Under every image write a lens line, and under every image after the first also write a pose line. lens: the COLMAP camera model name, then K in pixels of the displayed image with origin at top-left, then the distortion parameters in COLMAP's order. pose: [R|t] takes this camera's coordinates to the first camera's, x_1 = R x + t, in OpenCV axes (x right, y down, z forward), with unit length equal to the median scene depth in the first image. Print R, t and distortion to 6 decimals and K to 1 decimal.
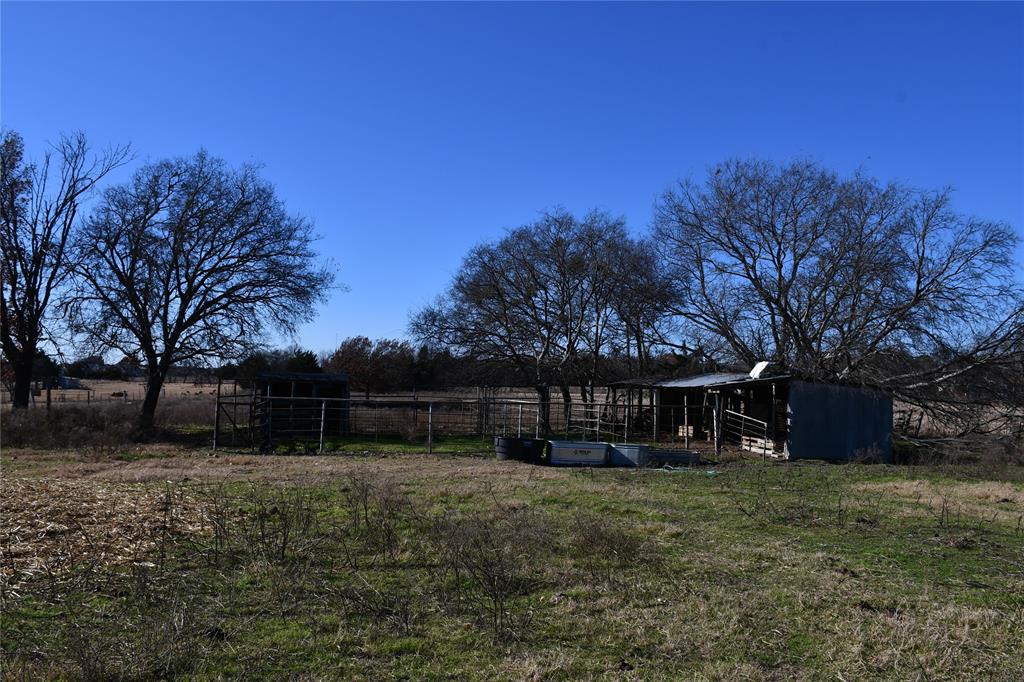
lens RADIAL K [[826.9, 0, 508.6], [0, 826.9, 345.2], [0, 0, 1]] dist [-0.147251, 0.128417]
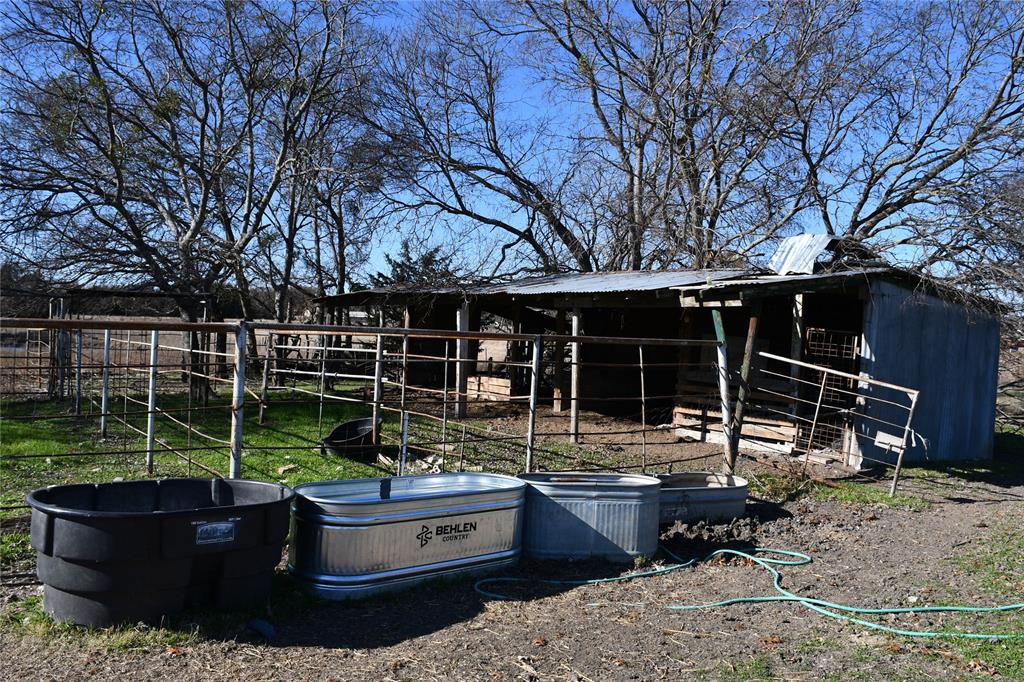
lens RADIAL K [[826.9, 0, 508.6], [0, 826.9, 345.2], [0, 0, 1]] dist [-0.147251, 0.128417]
pose [[0.880614, -0.003715, 0.473820, -0.008318], [-0.038270, 0.996145, 0.078937, 0.046060], [-0.472287, -0.087646, 0.877077, 0.658666]]
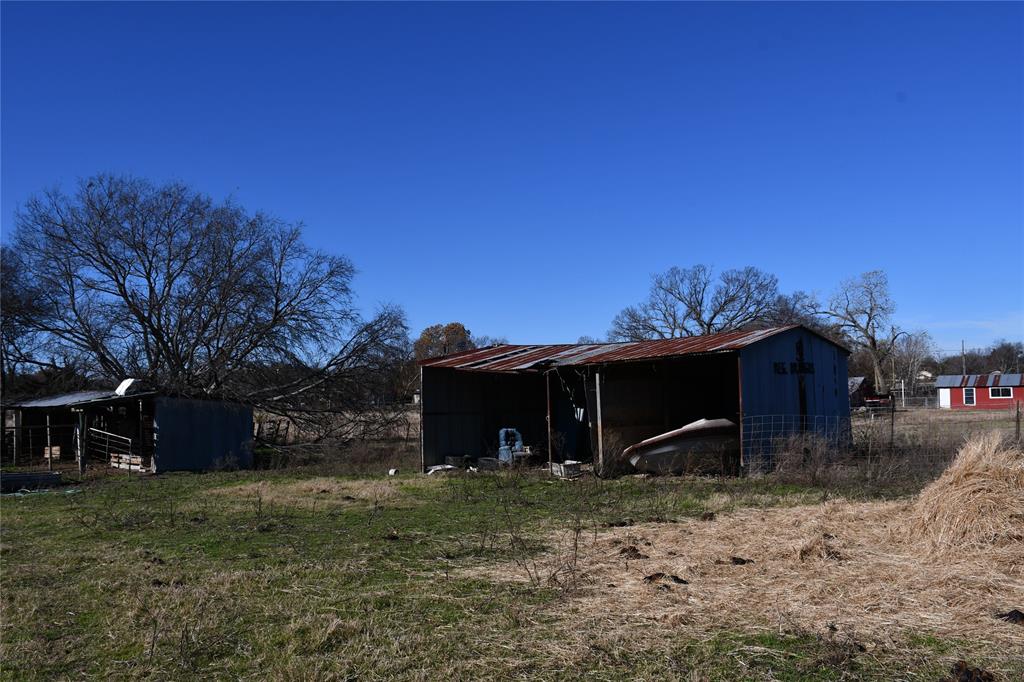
lens RADIAL K [[826.9, 0, 508.6], [0, 826.9, 345.2], [0, 0, 1]] dist [-0.147251, 0.128417]
pose [[0.755999, 0.004162, 0.654560, 0.011146], [0.007054, 0.999870, -0.014506, -0.003664], [-0.654535, 0.015583, 0.755871, -0.064883]]
